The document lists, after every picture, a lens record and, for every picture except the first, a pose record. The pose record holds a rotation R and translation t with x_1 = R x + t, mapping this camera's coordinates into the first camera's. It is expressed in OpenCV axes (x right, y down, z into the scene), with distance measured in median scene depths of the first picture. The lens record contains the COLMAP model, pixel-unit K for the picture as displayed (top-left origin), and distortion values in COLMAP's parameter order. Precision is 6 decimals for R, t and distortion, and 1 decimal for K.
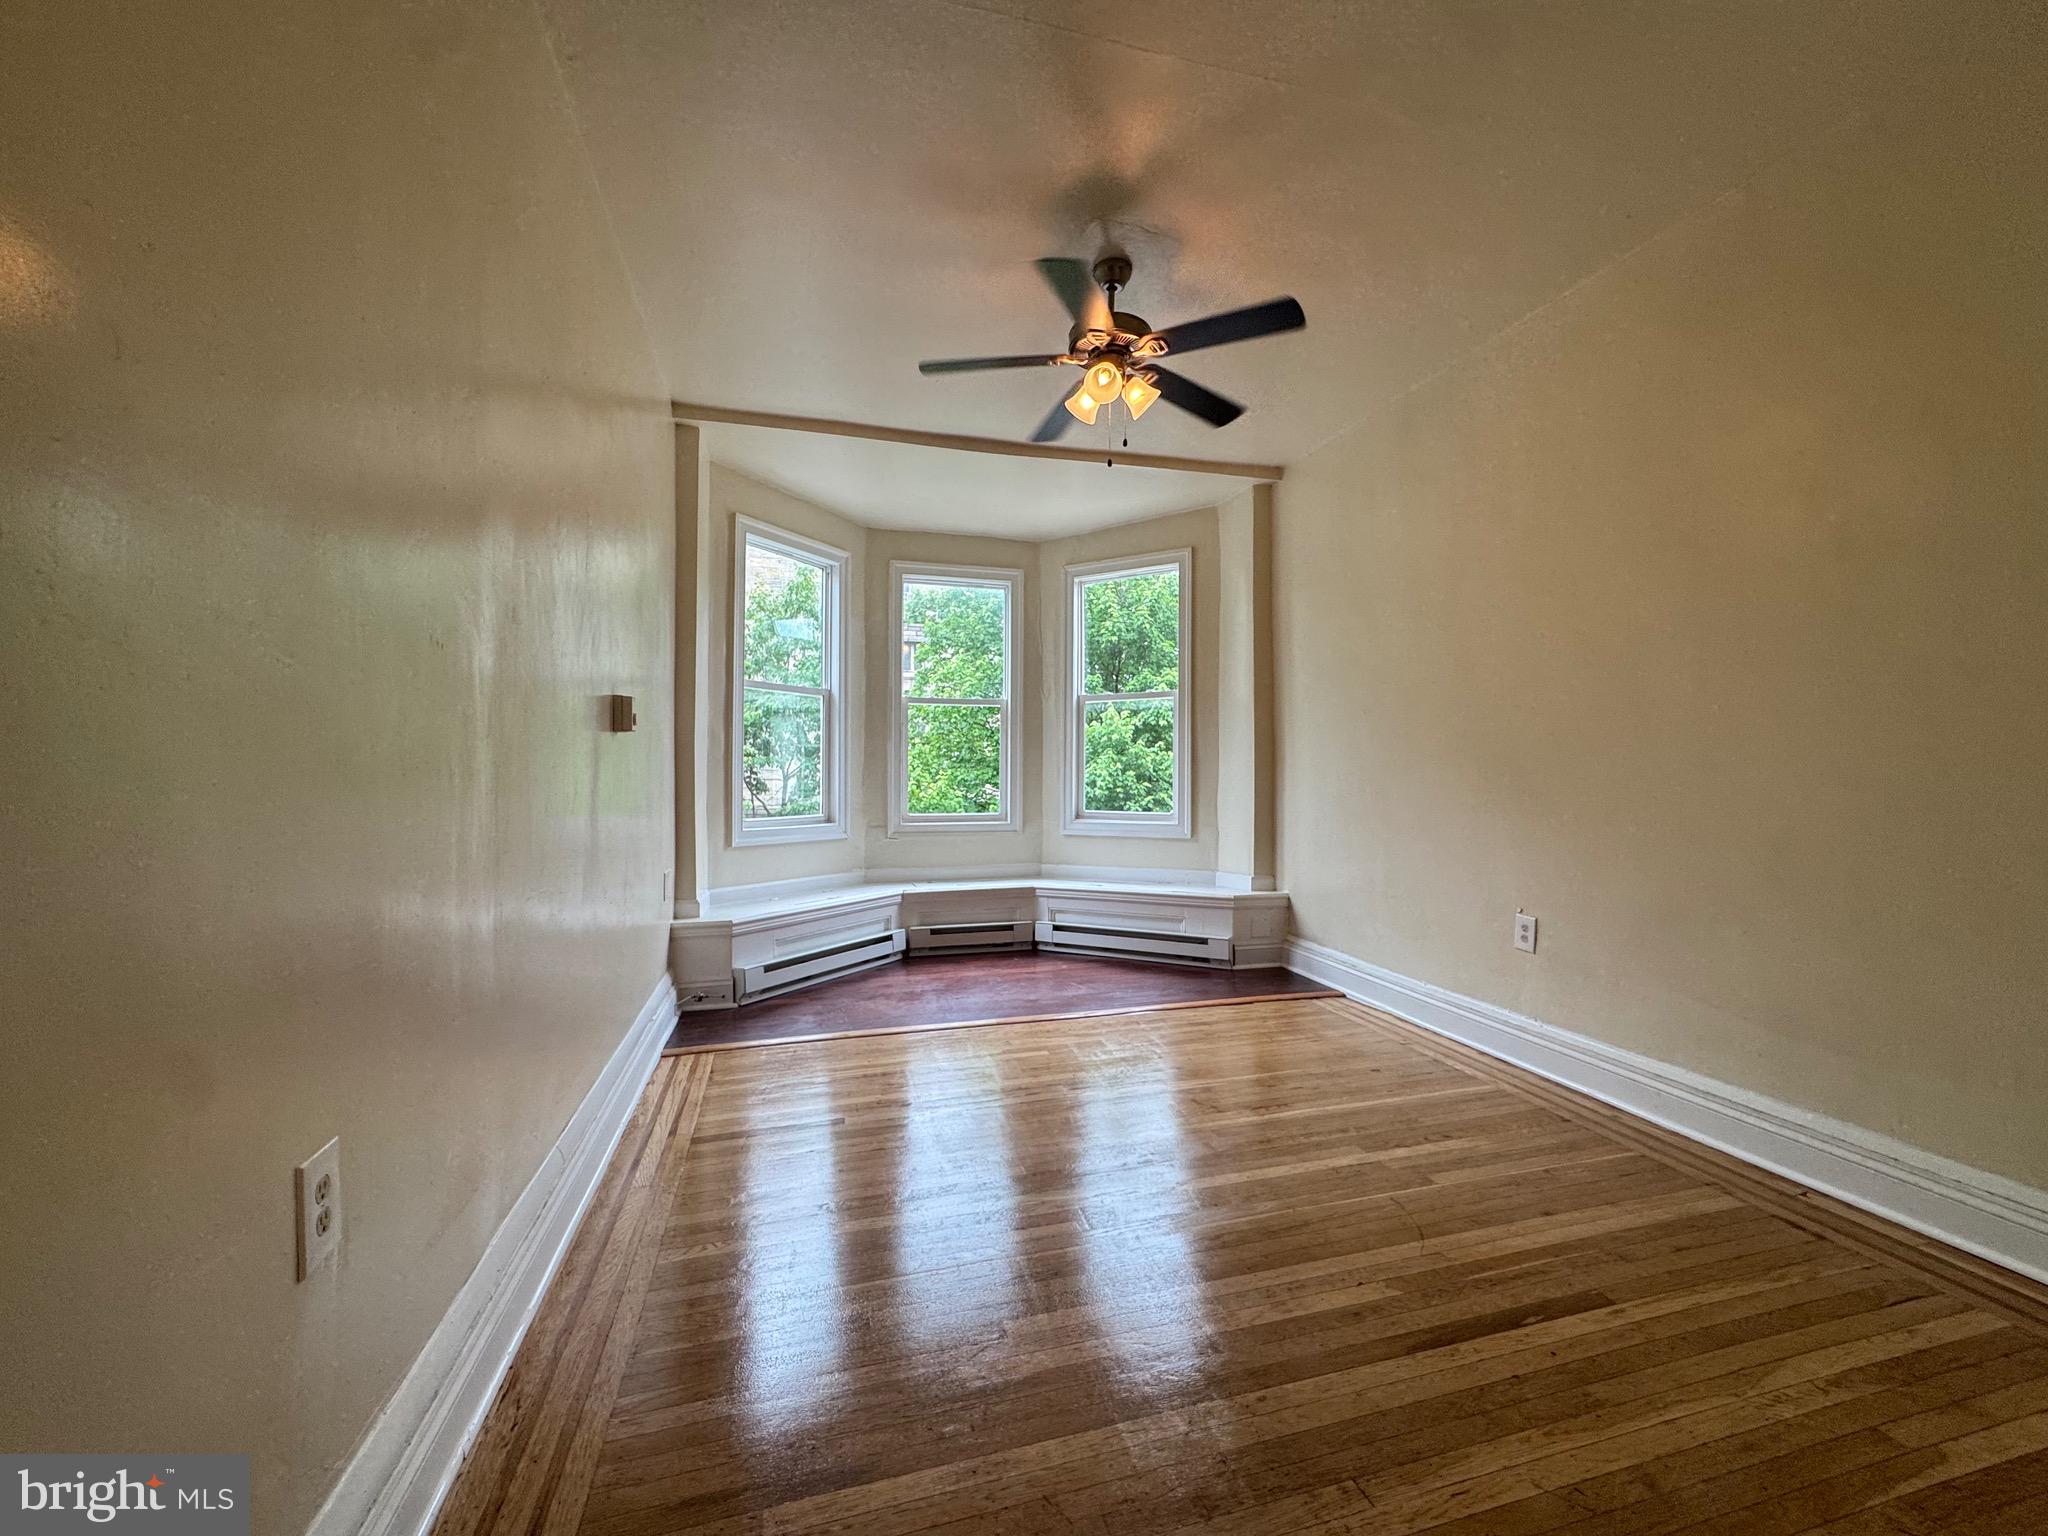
lens RADIAL K [[825.3, 0, 1018.7], [0, 825.3, 768.2], [0, 0, 1]] dist [-0.001486, -0.000450]
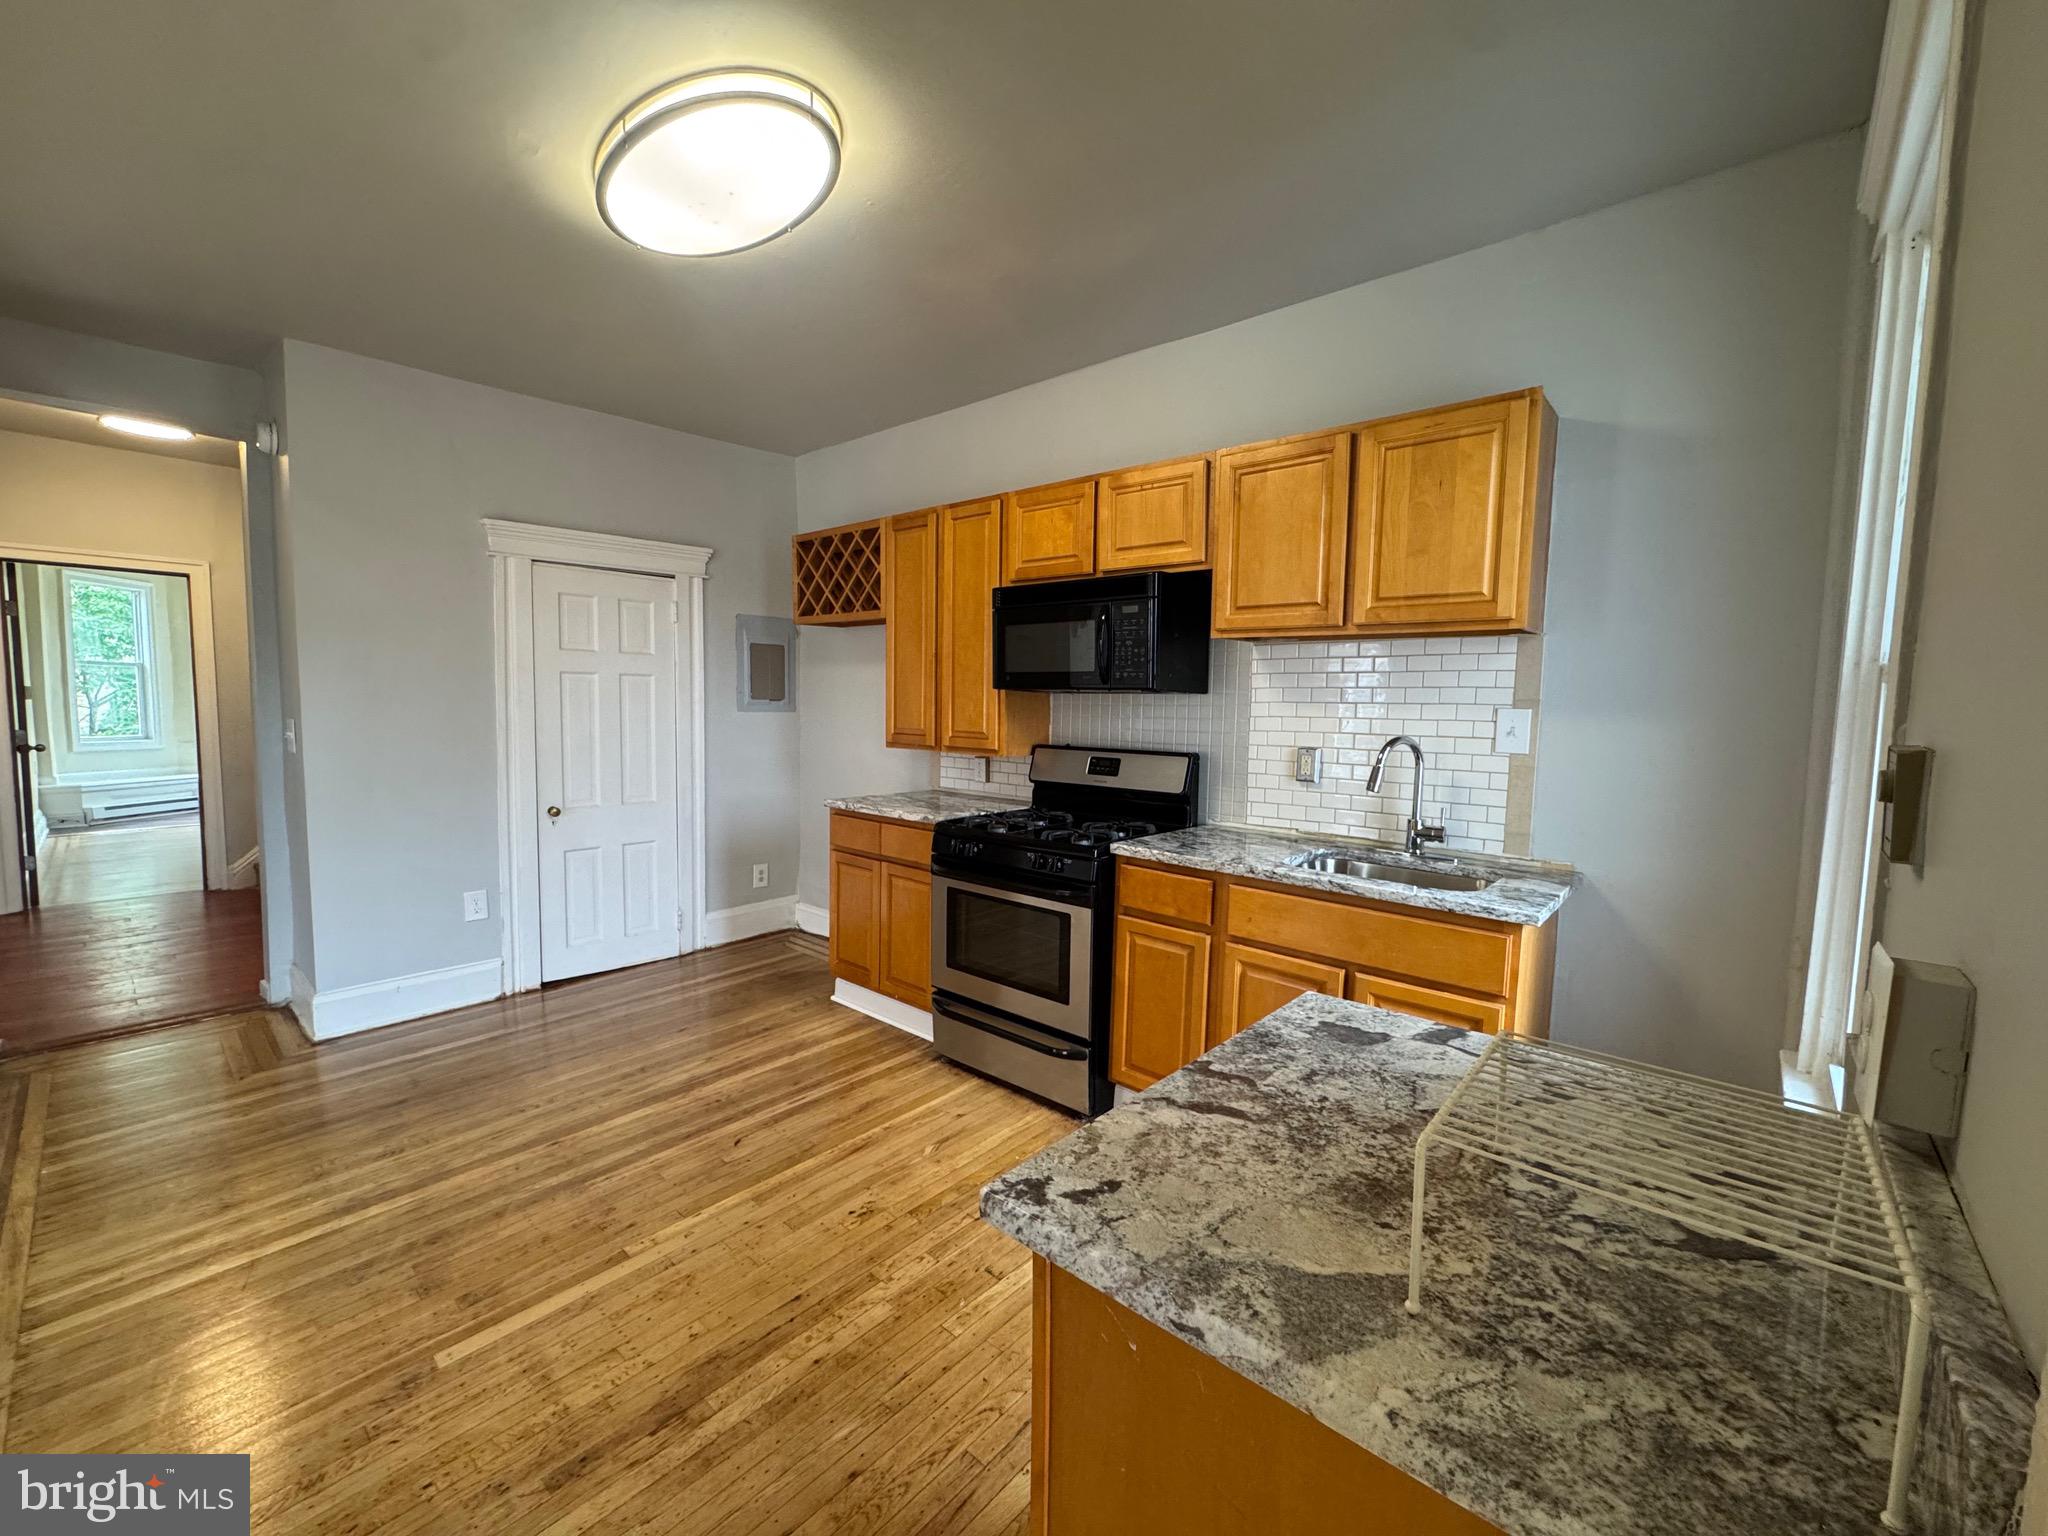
lens RADIAL K [[825.3, 0, 1018.7], [0, 825.3, 768.2], [0, 0, 1]] dist [-0.001486, -0.000450]
pose [[0.839102, -0.025006, 0.543398, 0.422545], [-0.022499, 0.996493, 0.080600, -0.062173], [-0.543508, -0.079858, 0.835597, -1.674501]]
